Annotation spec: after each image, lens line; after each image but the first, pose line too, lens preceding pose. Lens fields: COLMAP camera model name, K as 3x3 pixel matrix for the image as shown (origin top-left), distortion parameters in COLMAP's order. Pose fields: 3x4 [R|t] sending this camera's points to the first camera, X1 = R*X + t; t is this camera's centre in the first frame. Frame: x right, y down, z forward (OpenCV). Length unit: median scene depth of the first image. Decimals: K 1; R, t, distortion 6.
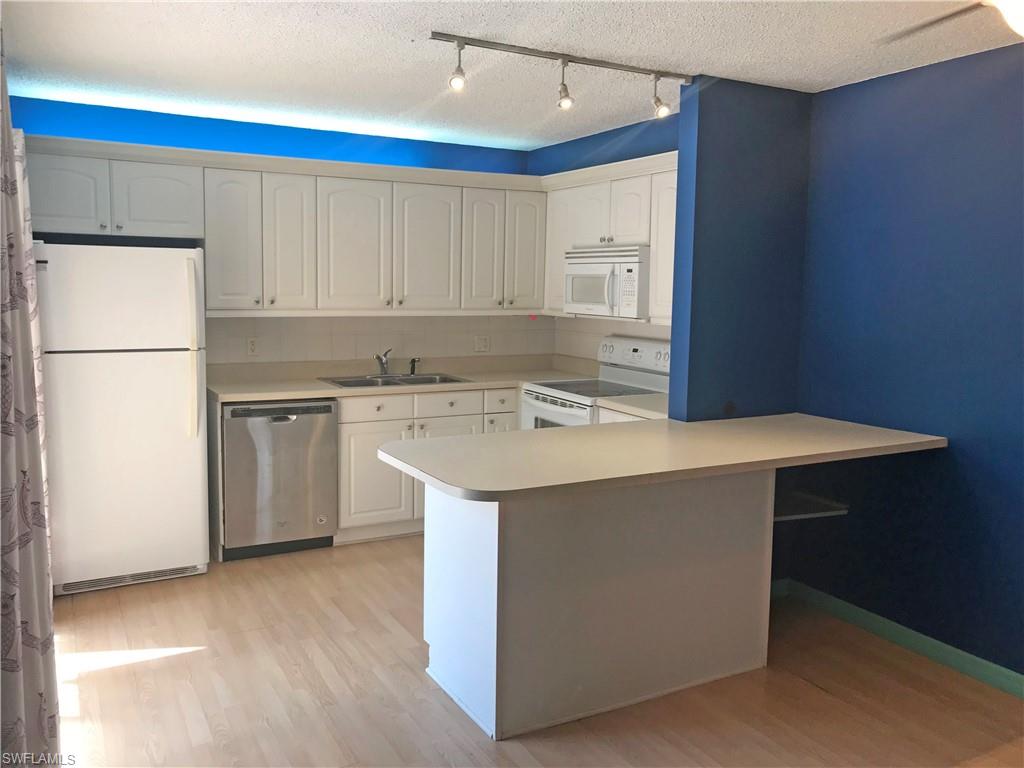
lens RADIAL K [[843.6, 0, 511.9], [0, 843.6, 381.5], [0, 0, 1]] dist [0.064089, -0.097892]
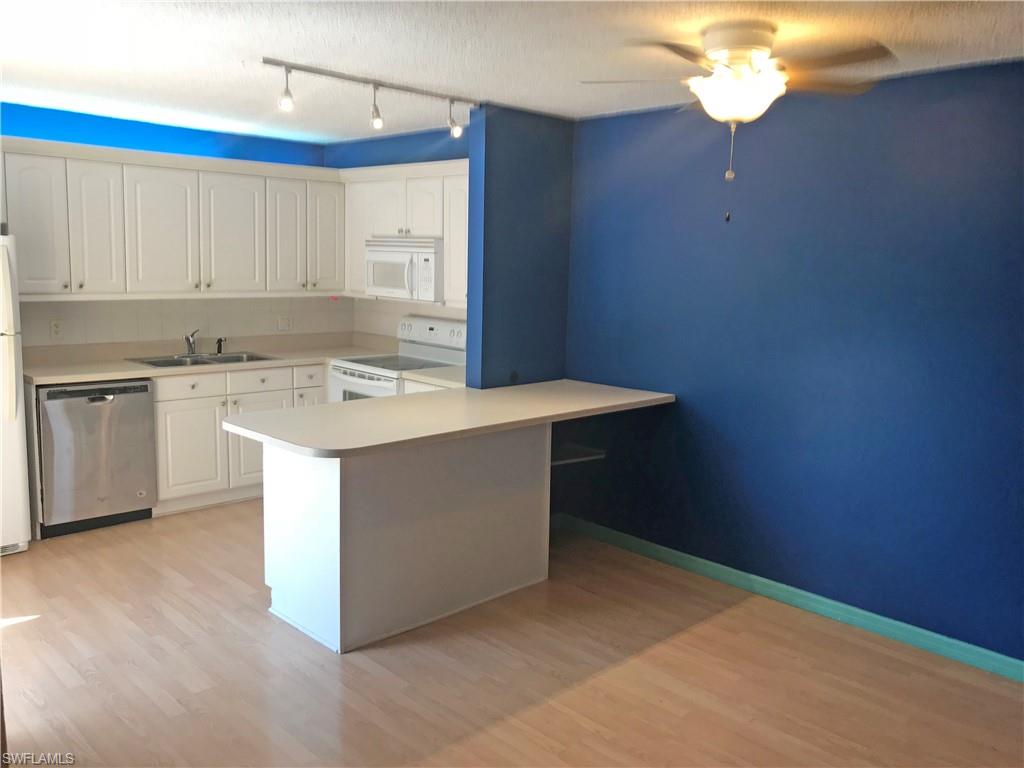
lens RADIAL K [[843.6, 0, 510.4], [0, 843.6, 380.0], [0, 0, 1]] dist [0.064089, -0.097892]
pose [[0.963963, -0.028902, 0.264462, -0.061698], [0.020663, 0.999212, 0.033881, -0.004591], [-0.265233, -0.027196, 0.963801, -0.148817]]
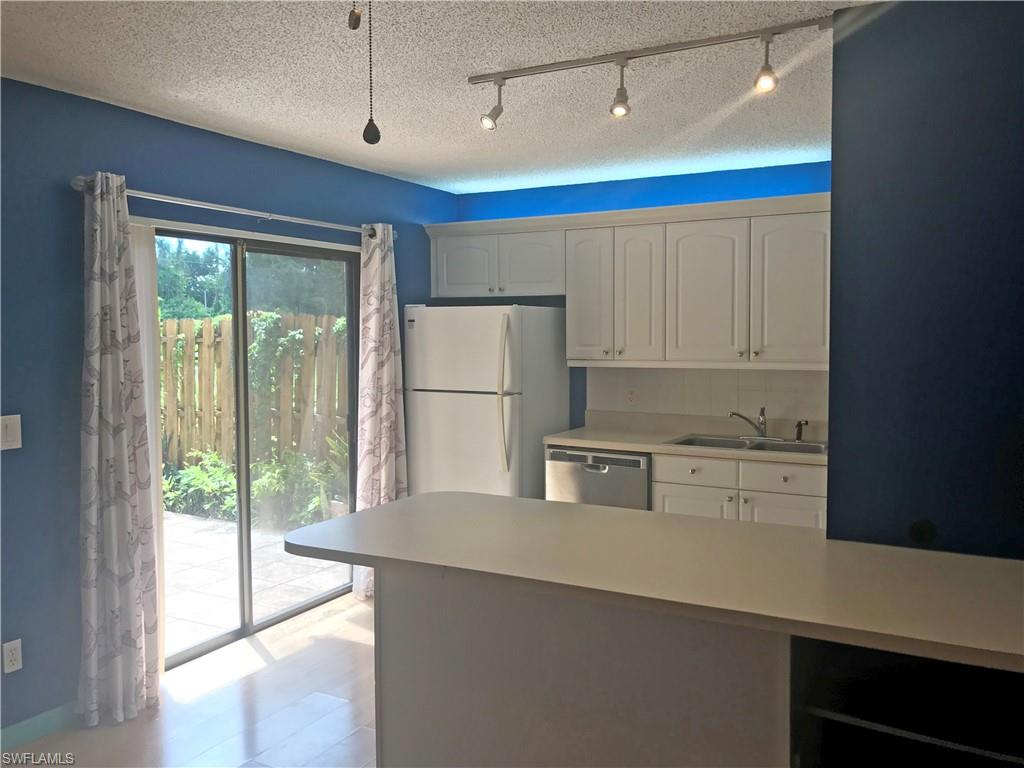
lens RADIAL K [[843.6, 0, 511.4], [0, 843.6, 373.4], [0, 0, 1]] dist [0.064089, -0.097892]
pose [[0.516053, 0.027747, -0.856107, 0.564344], [-0.087469, 0.995957, -0.020446, -0.040131], [0.852079, 0.085434, 0.516393, 0.404023]]
